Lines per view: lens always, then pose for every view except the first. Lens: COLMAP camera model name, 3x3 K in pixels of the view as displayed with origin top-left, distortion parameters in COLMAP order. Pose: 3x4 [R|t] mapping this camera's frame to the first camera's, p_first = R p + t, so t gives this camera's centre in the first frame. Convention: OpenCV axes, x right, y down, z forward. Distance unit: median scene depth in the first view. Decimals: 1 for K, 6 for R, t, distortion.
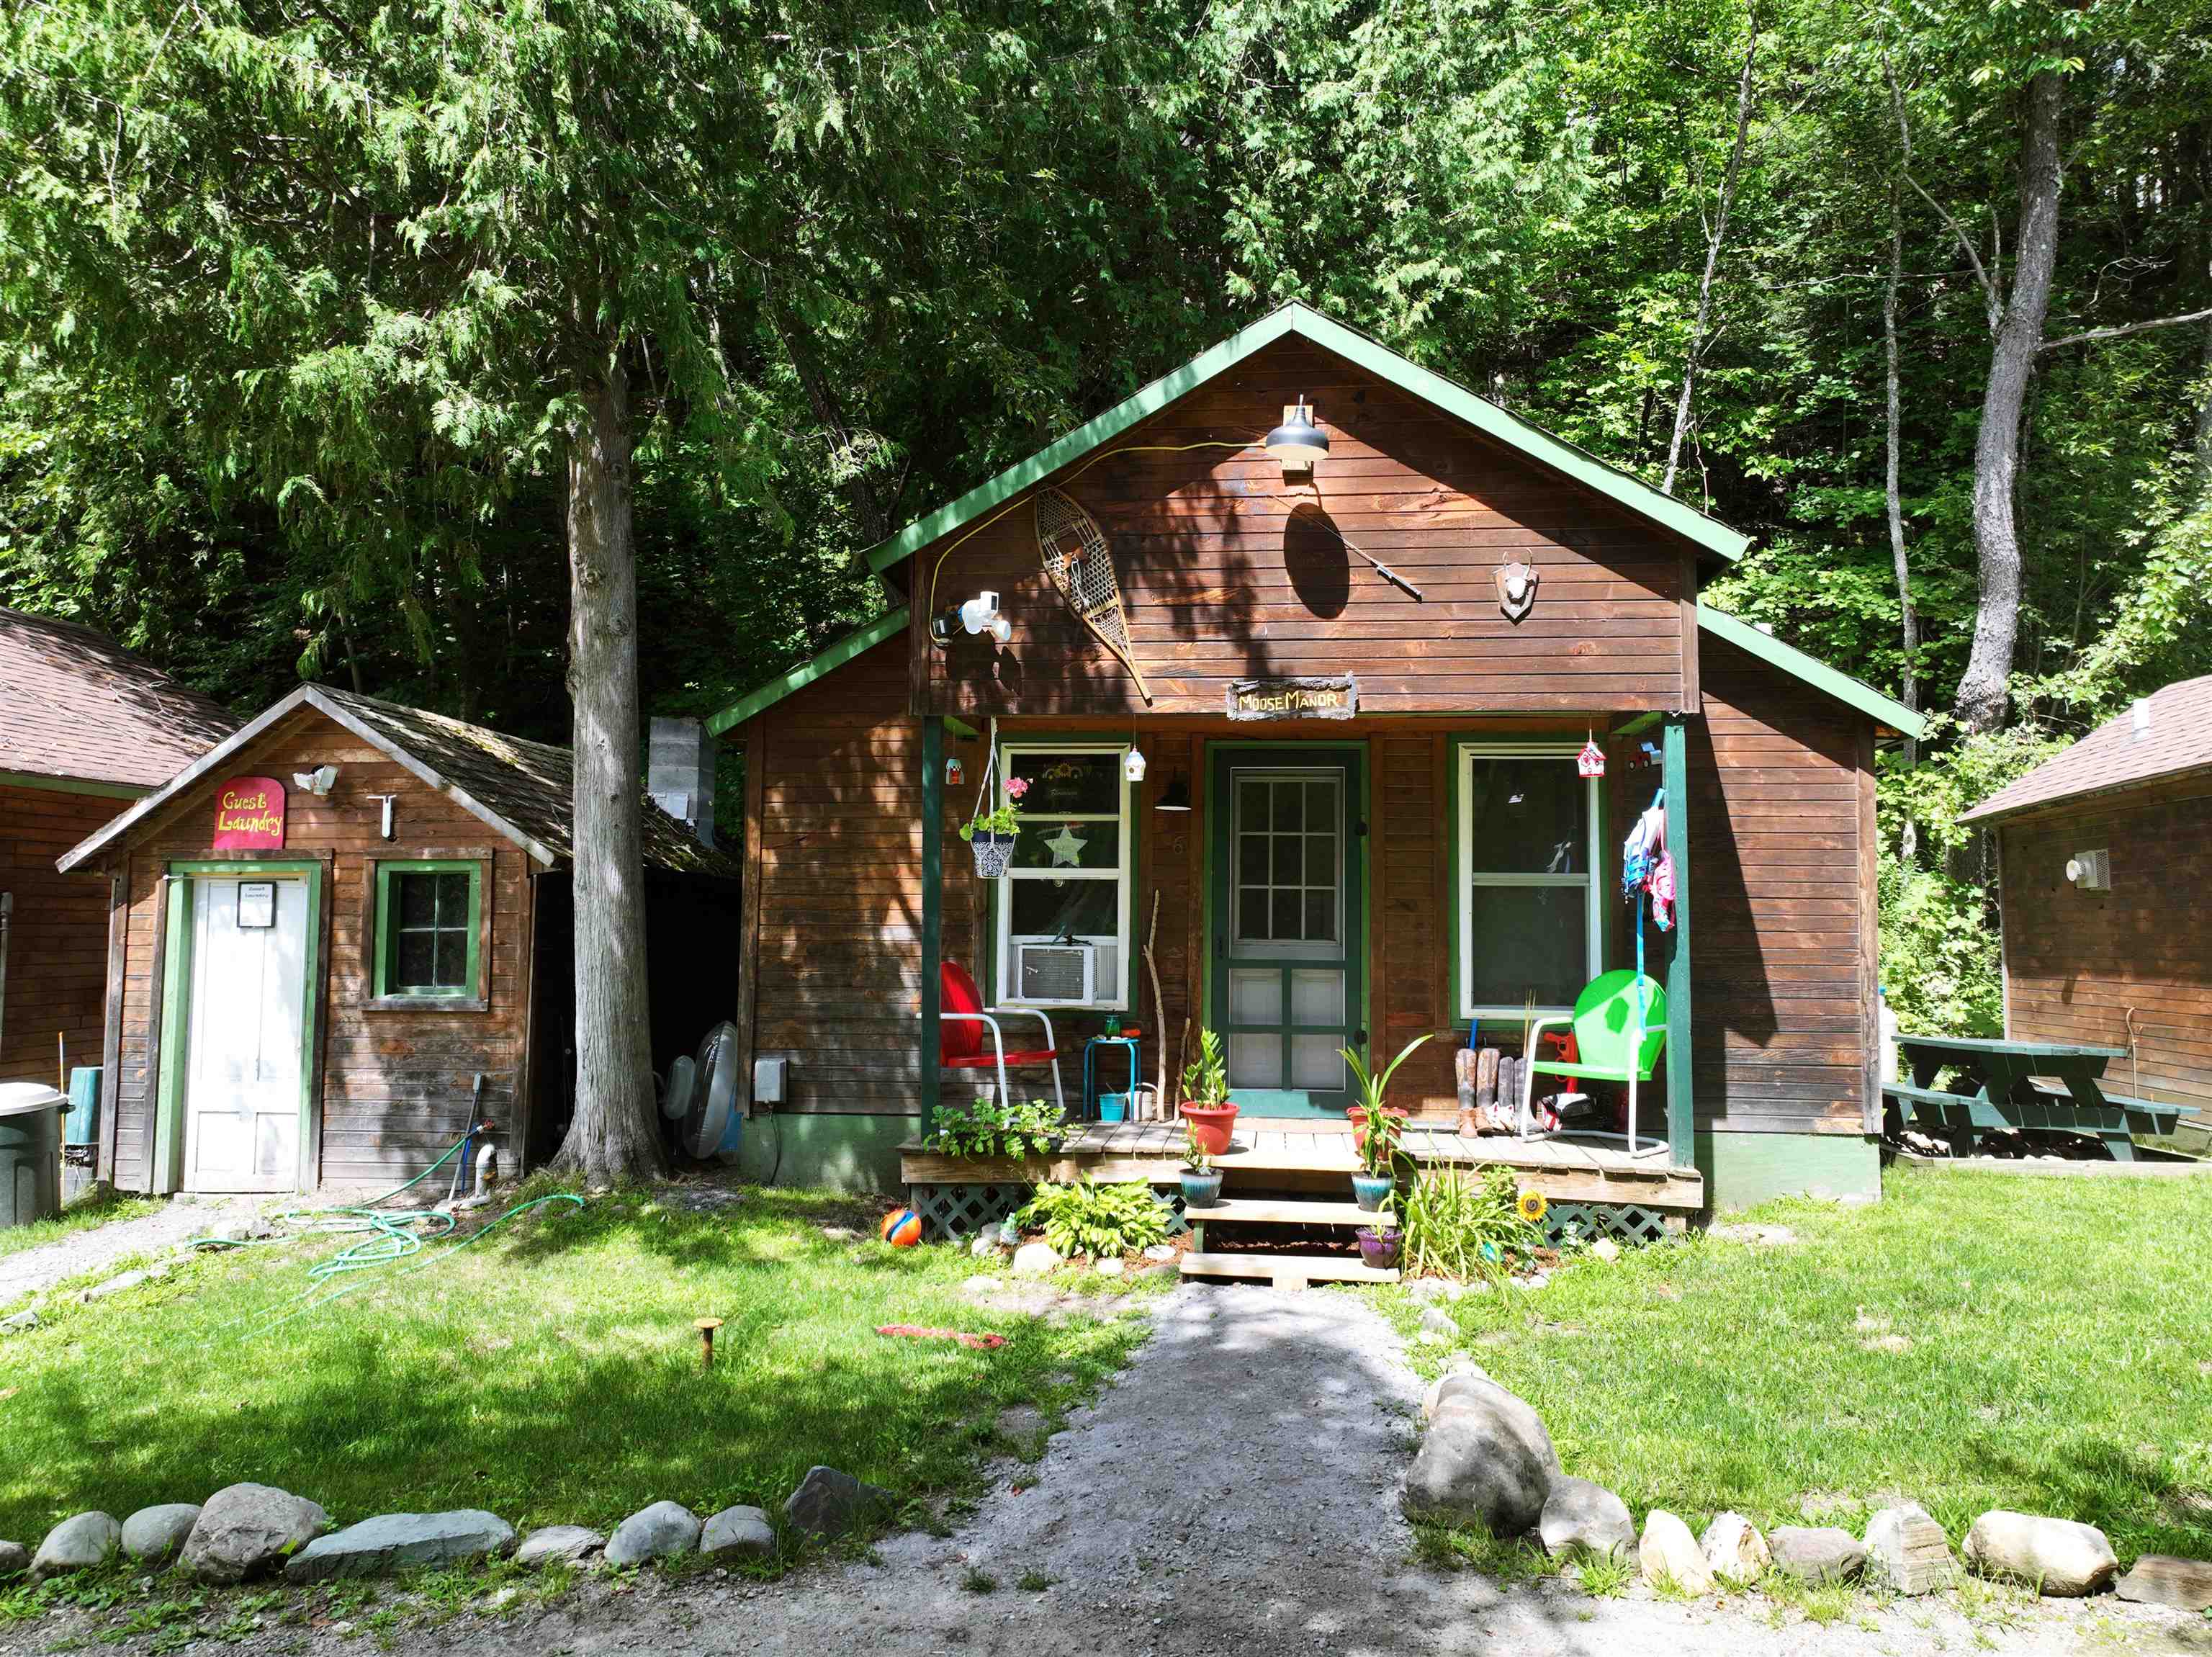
lens RADIAL K [[1672.9, 0, 1106.0], [0, 1672.9, 828.5], [0, 0, 1]] dist [0.005419, 0.051697]
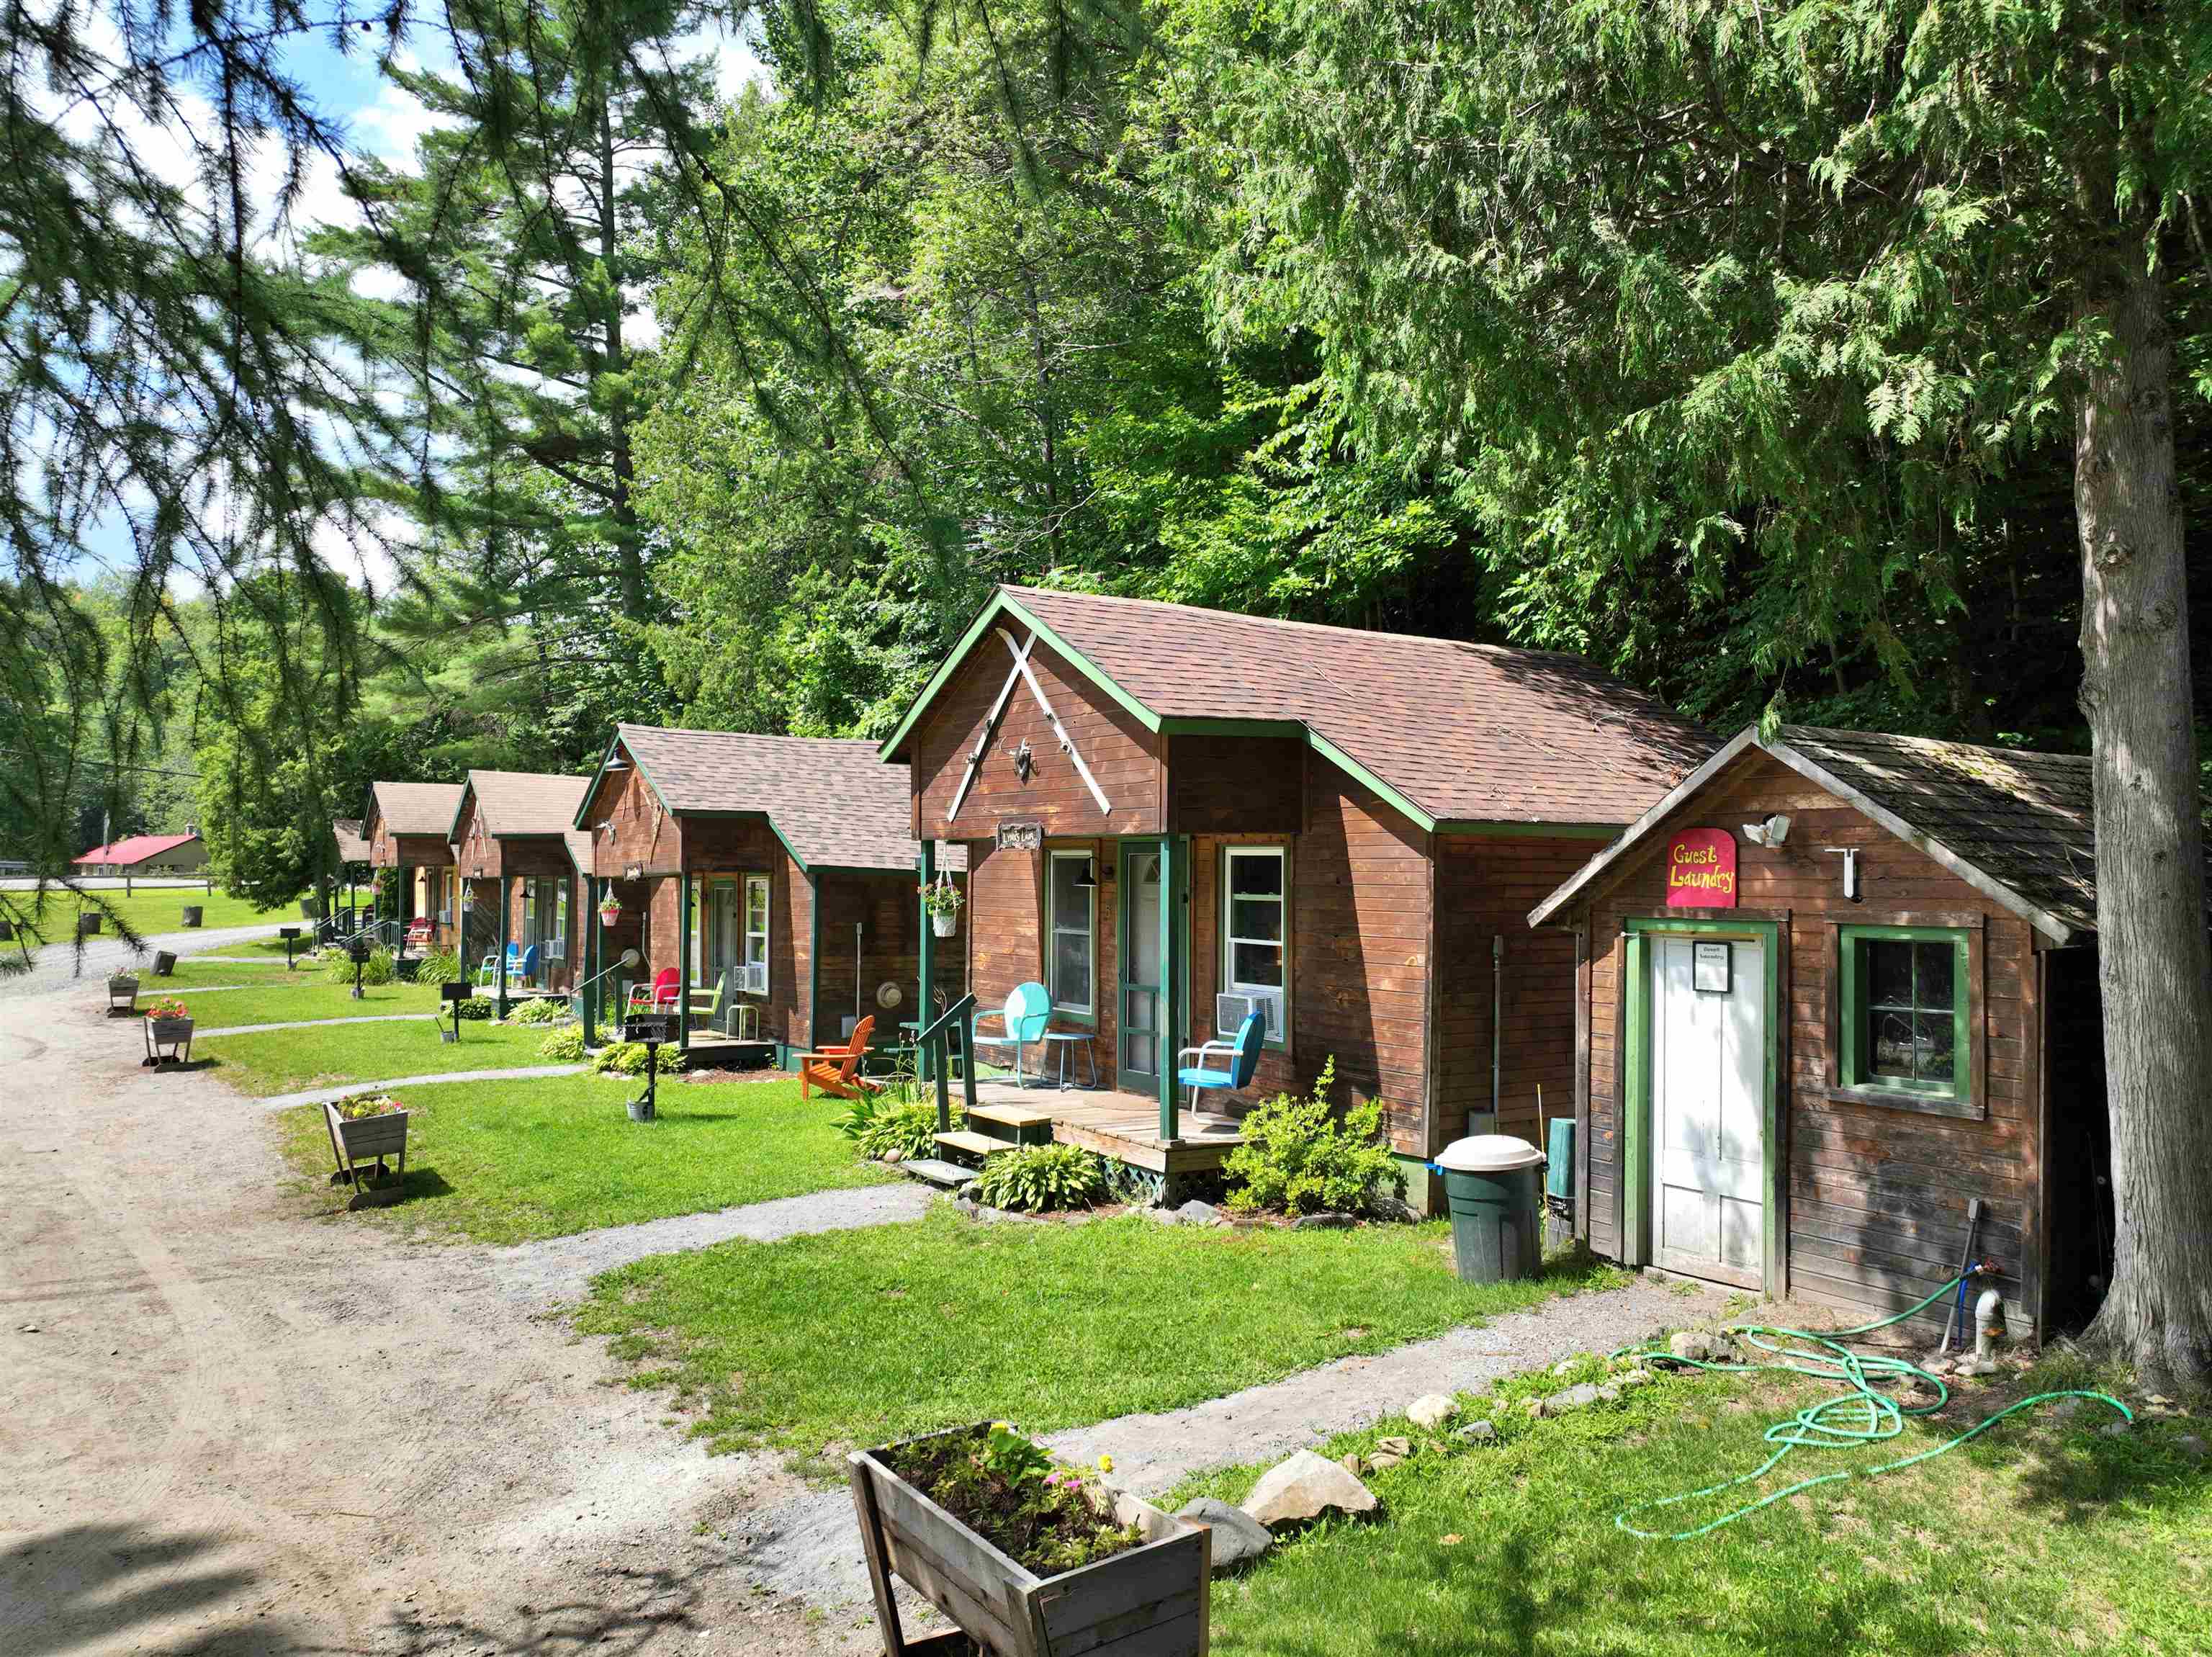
lens RADIAL K [[1557.3, 0, 1106.0], [0, 1557.3, 828.5], [0, 0, 1]] dist [-0.000399, 0.021291]
pose [[0.641057, -0.014130, -0.767363, -0.064587], [0.046227, 0.998726, 0.020228, -0.065371], [0.766100, -0.048440, 0.640894, 0.210526]]
